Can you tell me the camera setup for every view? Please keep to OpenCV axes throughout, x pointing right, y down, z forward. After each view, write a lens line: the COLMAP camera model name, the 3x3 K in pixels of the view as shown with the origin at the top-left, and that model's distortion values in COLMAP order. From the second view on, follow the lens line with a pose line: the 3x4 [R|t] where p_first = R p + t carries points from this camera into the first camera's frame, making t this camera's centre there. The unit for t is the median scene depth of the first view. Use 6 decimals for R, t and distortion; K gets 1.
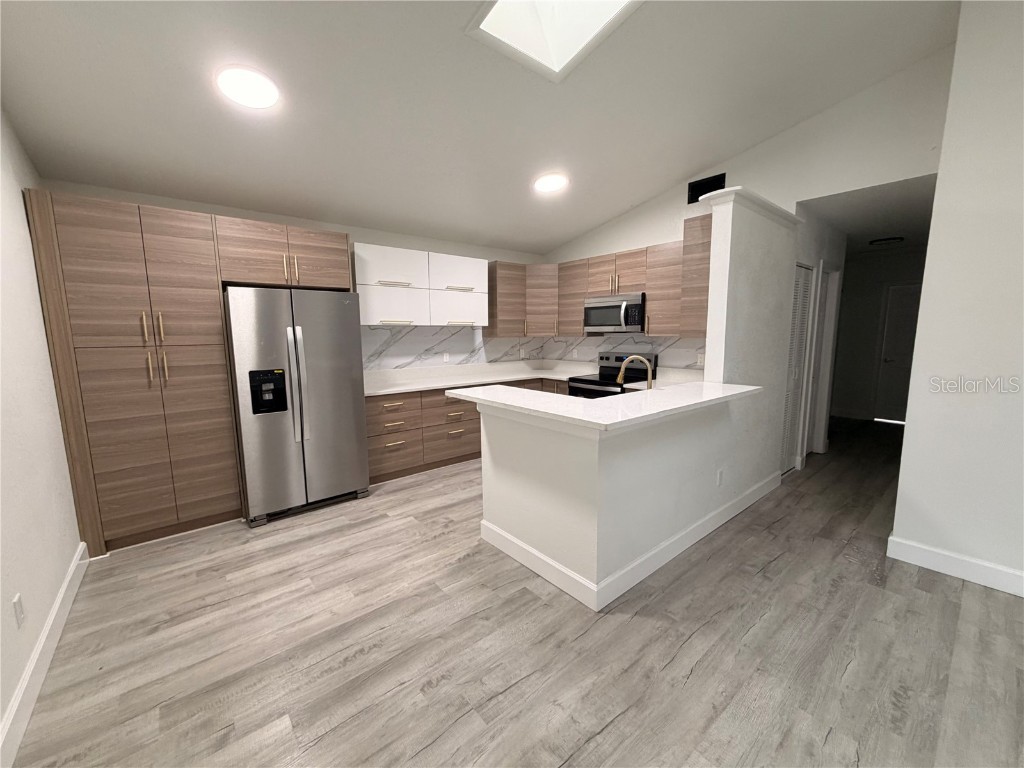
lens RADIAL K [[405.2, 0, 511.9], [0, 405.2, 385.2], [0, 0, 1]] dist [-0.001143, 0.000163]
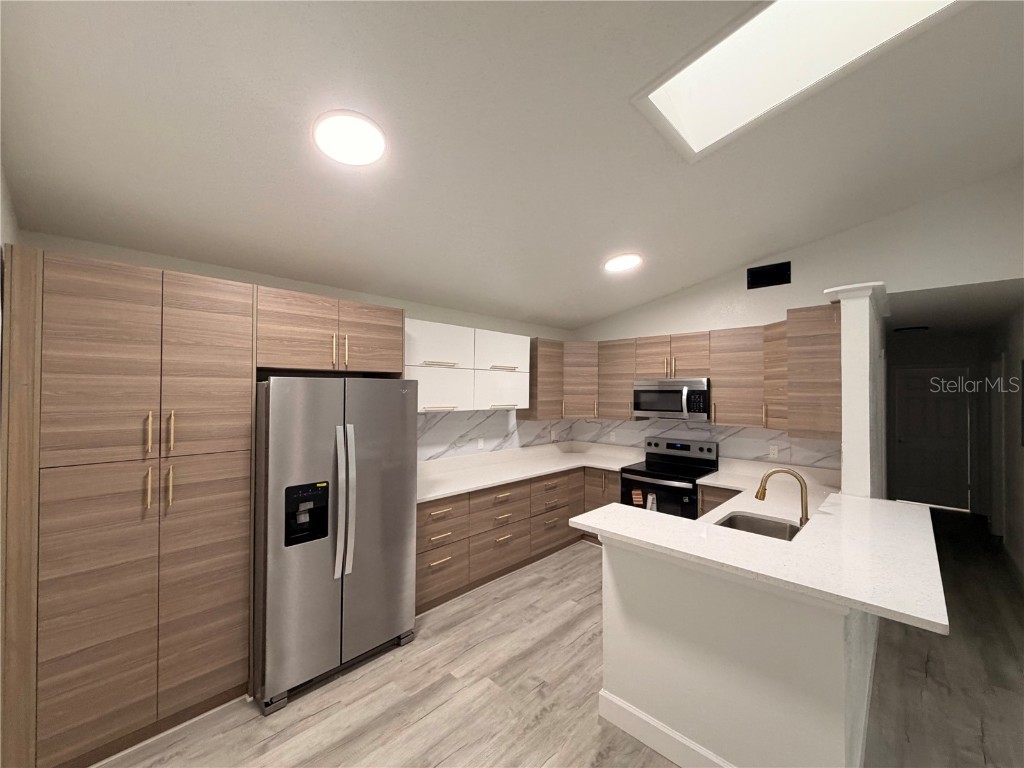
lens RADIAL K [[405.2, 0, 511.6], [0, 405.2, 385.2], [0, 0, 1]] dist [-0.001143, 0.000163]
pose [[0.994283, 0.015761, 0.105604, -0.295749], [-0.000346, 0.989516, -0.144423, -0.105162], [-0.106773, 0.143561, 0.983865, 0.184064]]
